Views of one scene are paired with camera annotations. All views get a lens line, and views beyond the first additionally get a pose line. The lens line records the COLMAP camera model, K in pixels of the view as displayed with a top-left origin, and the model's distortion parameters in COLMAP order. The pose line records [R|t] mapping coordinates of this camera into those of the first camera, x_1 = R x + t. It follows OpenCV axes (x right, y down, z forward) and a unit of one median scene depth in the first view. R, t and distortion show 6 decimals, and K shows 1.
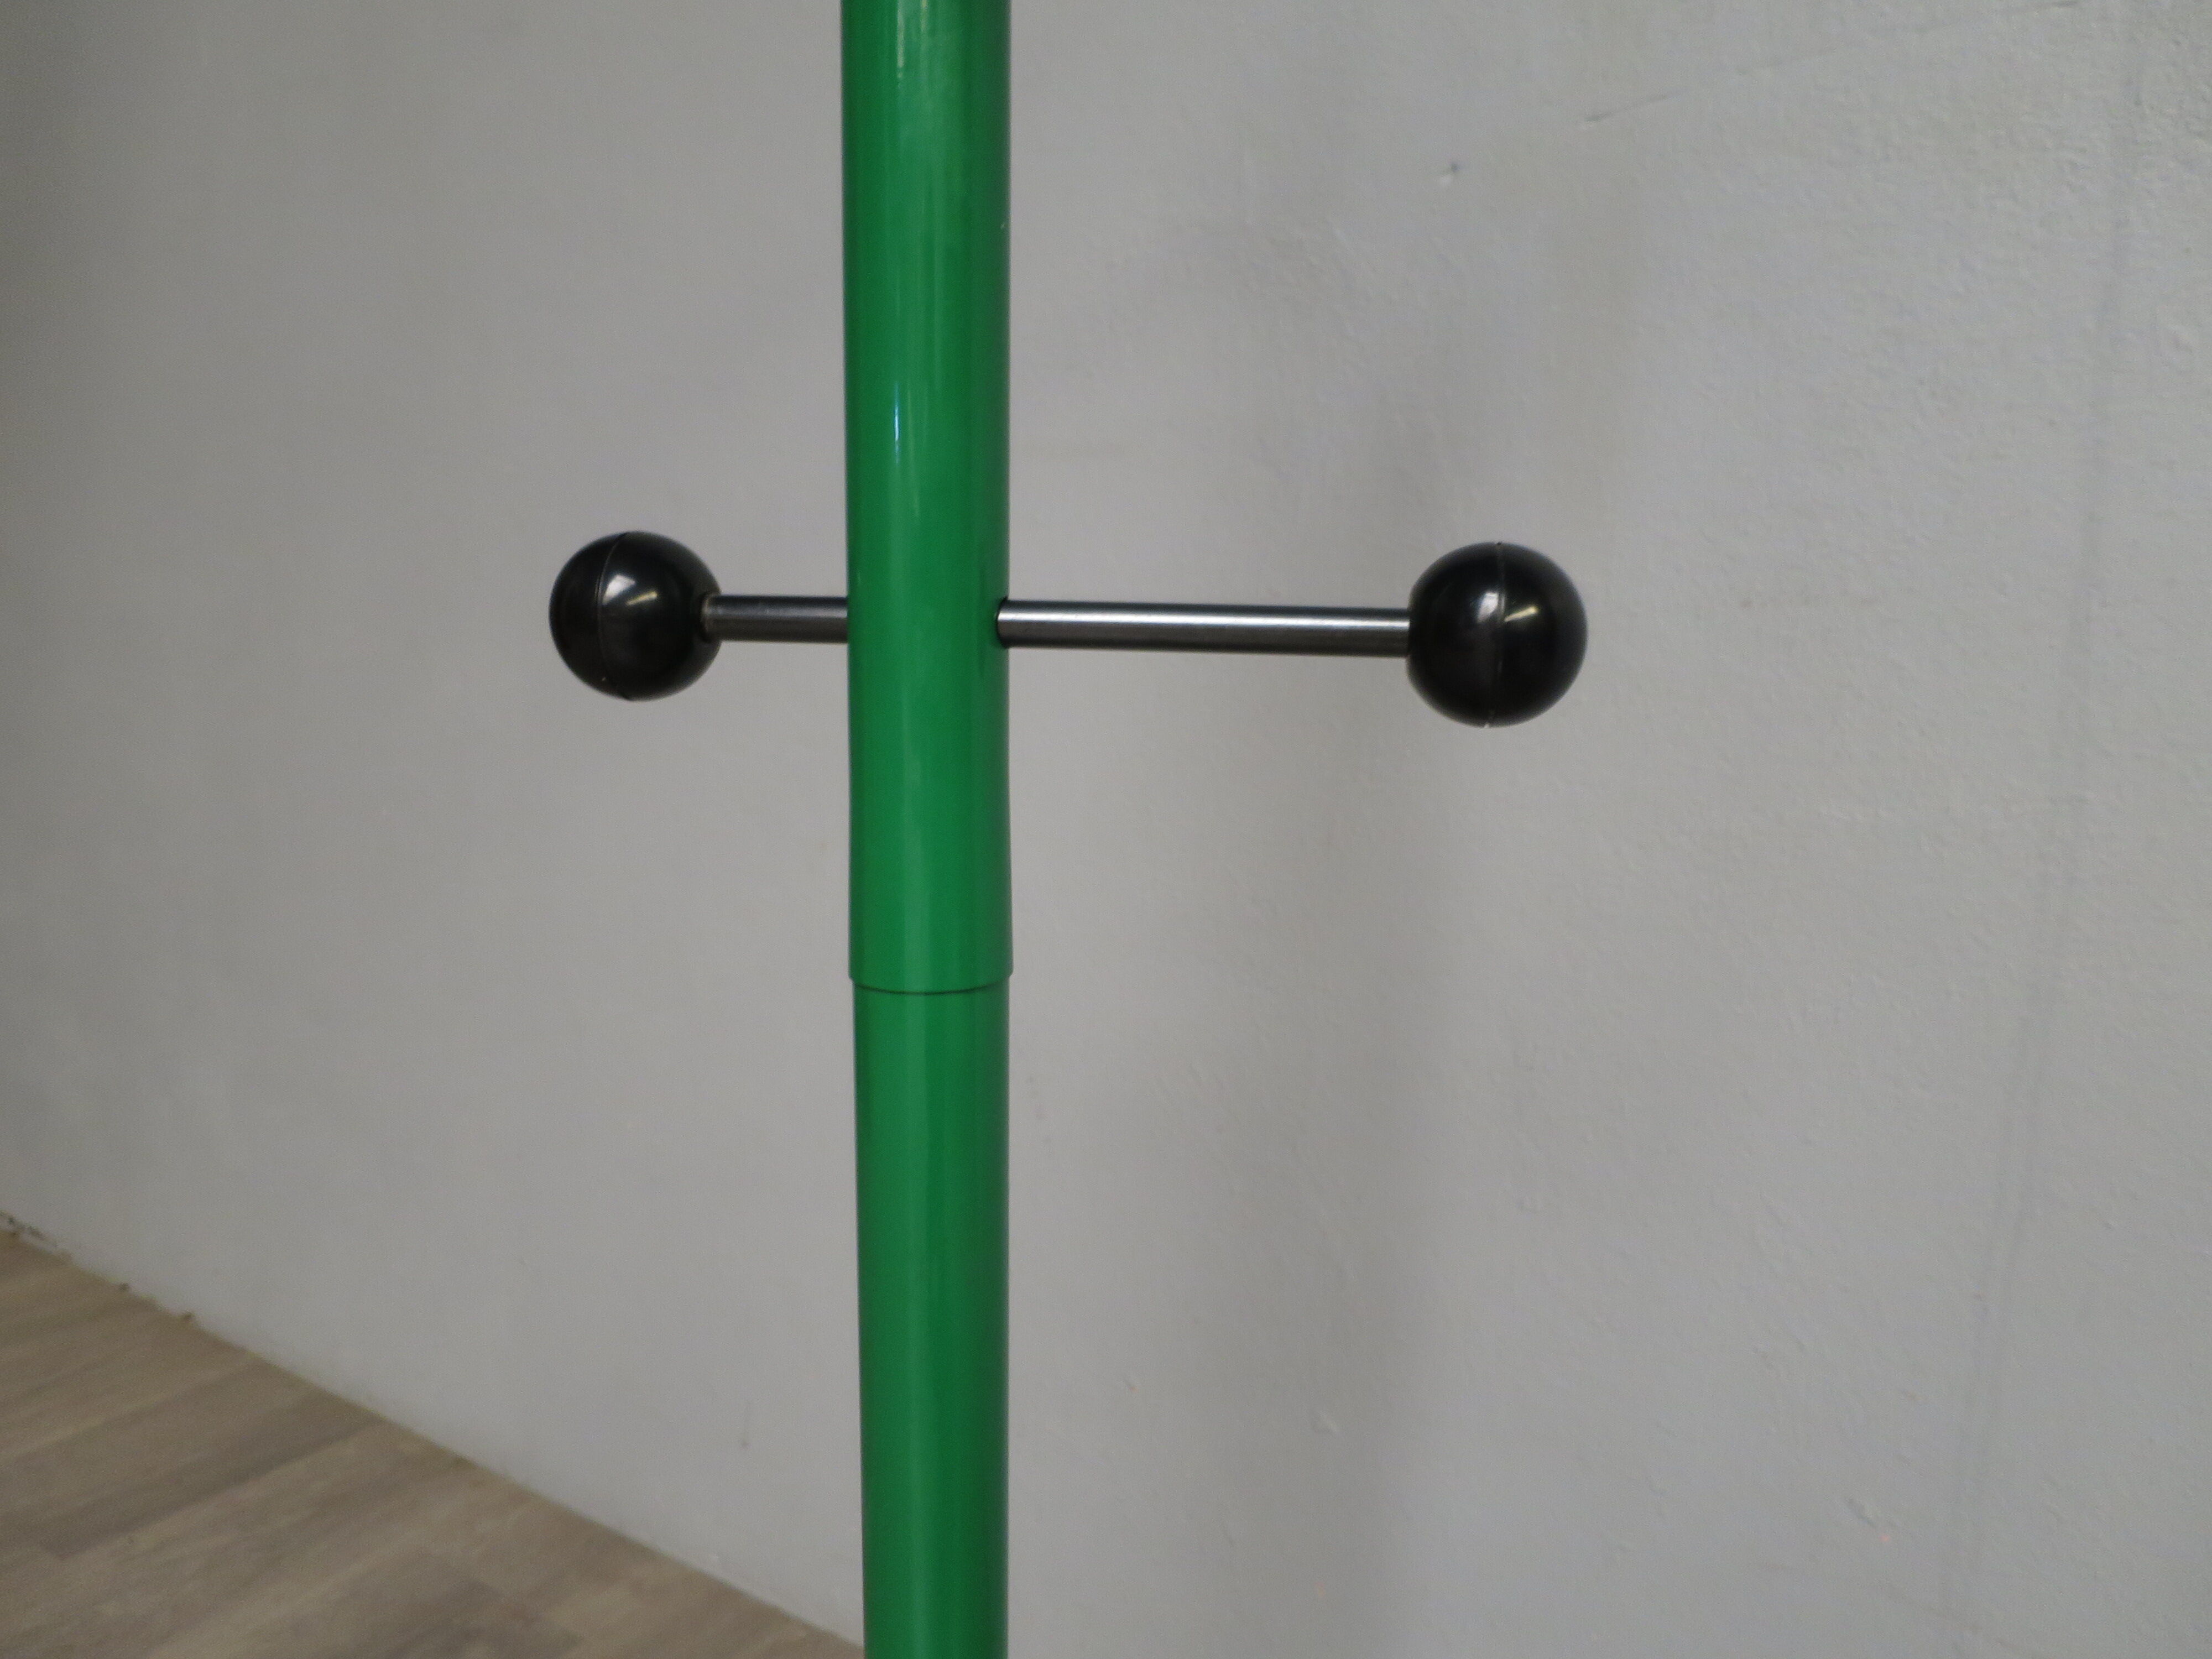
lens RADIAL K [[1588.0, 0, 1112.9], [0, 1588.0, 823.8], [0, 0, 1]] dist [-0.047254, 0.009581]
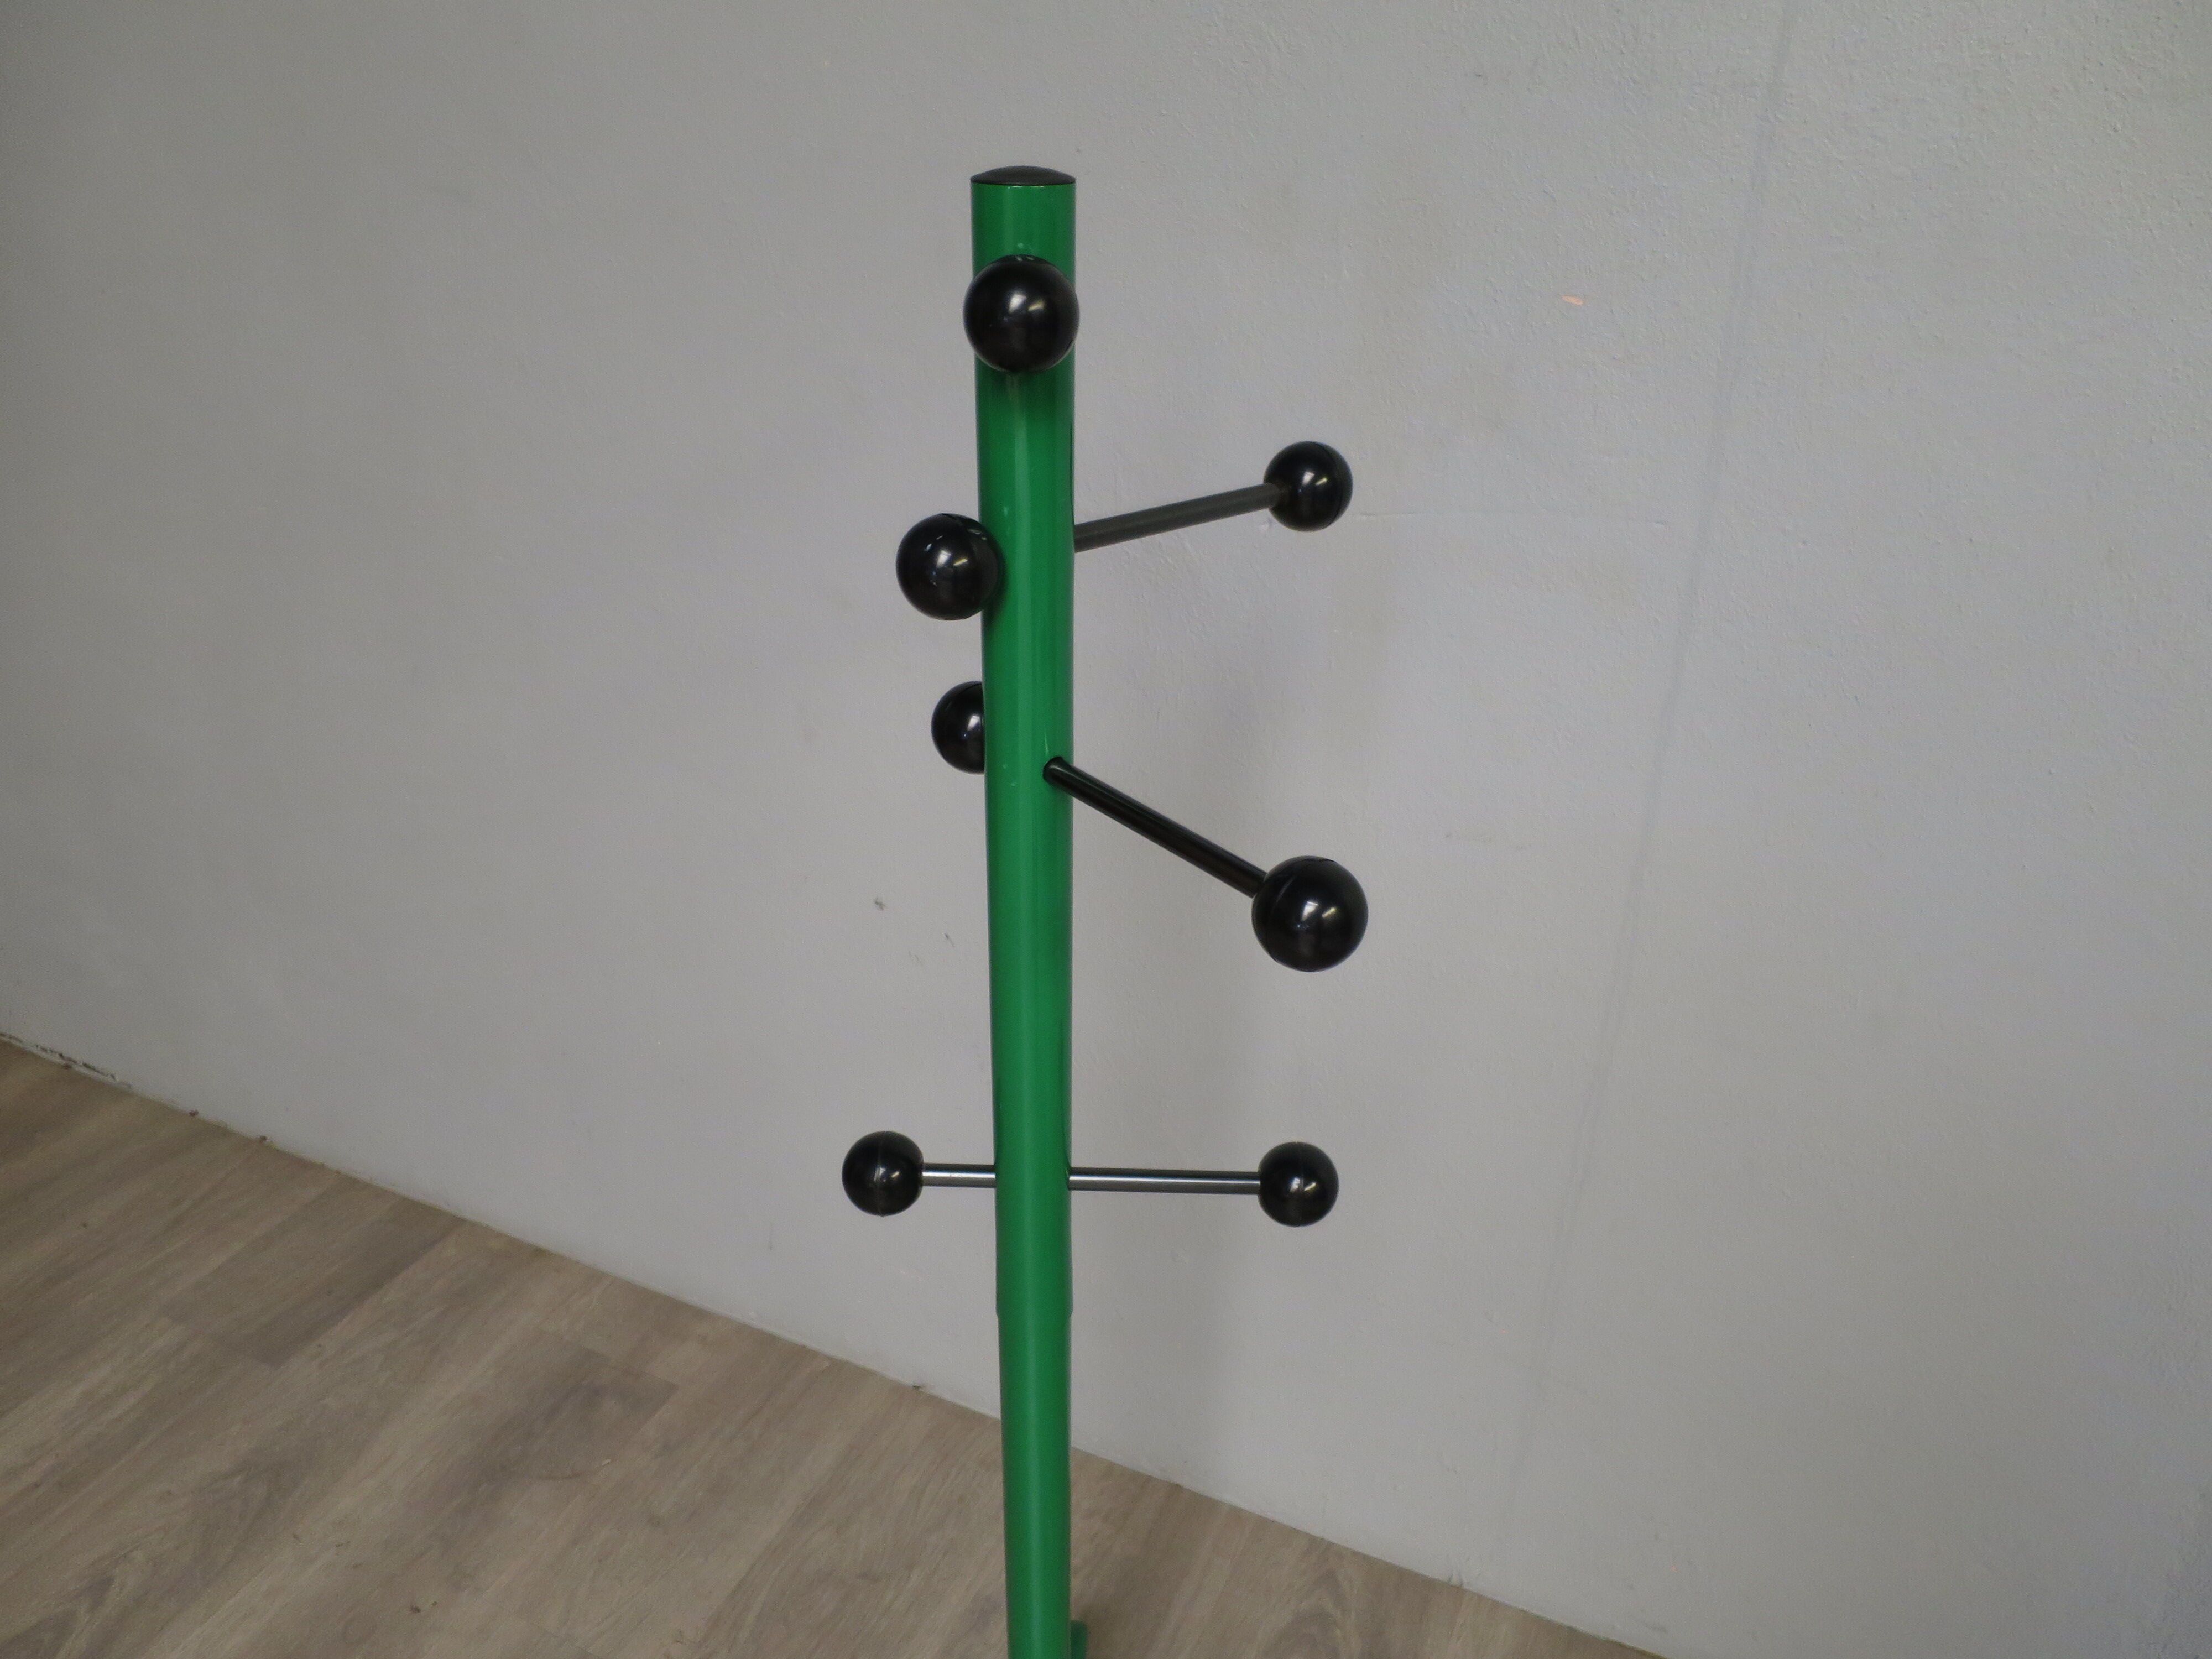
lens RADIAL K [[1588.0, 0, 1112.9], [0, 1588.0, 823.8], [0, 0, 1]] dist [-0.047254, 0.009581]
pose [[0.989972, -0.063093, 0.126390, -0.085245], [0.021472, 0.951527, 0.306814, -0.416980], [-0.139621, -0.301024, 0.943340, -0.290839]]
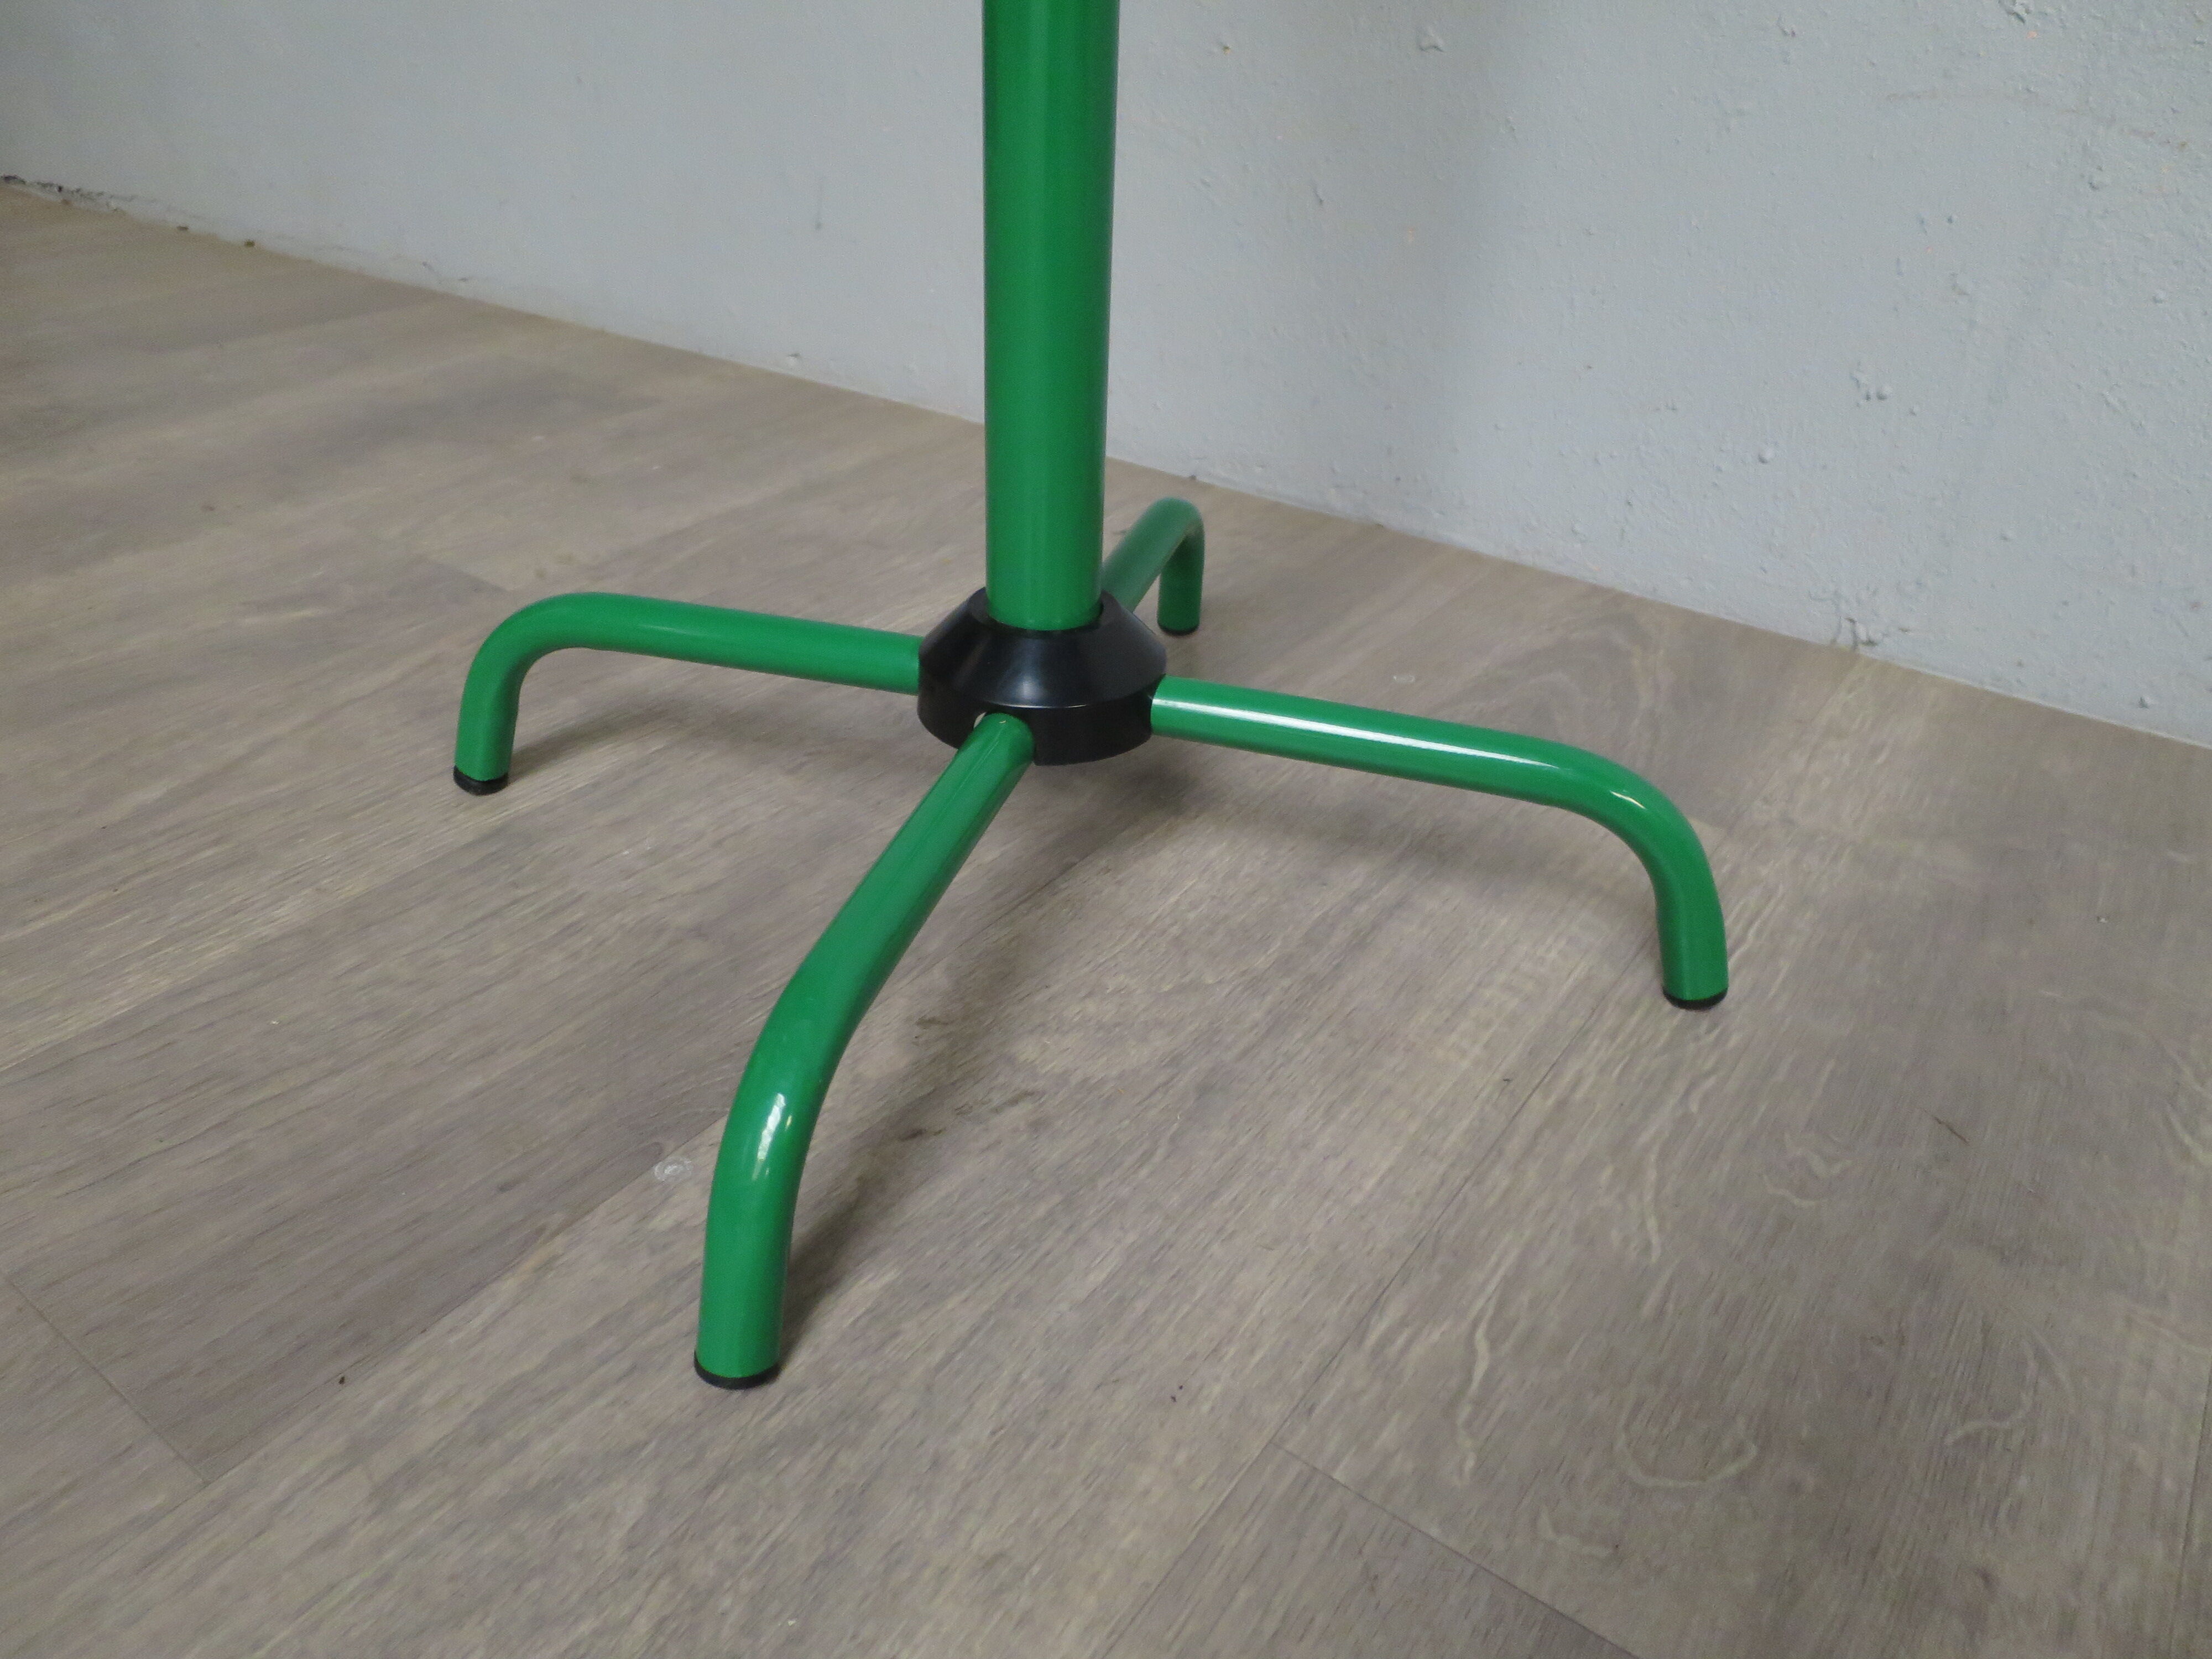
lens RADIAL K [[1604.1, 0, 1112.6], [0, 1604.1, 823.4], [0, 0, 1]] dist [-0.048357, 0.014000]
pose [[0.998805, 0.041371, -0.026013, -0.010581], [-0.027906, 0.919807, 0.391377, 0.349210], [0.040118, -0.390184, 0.919863, -0.053271]]
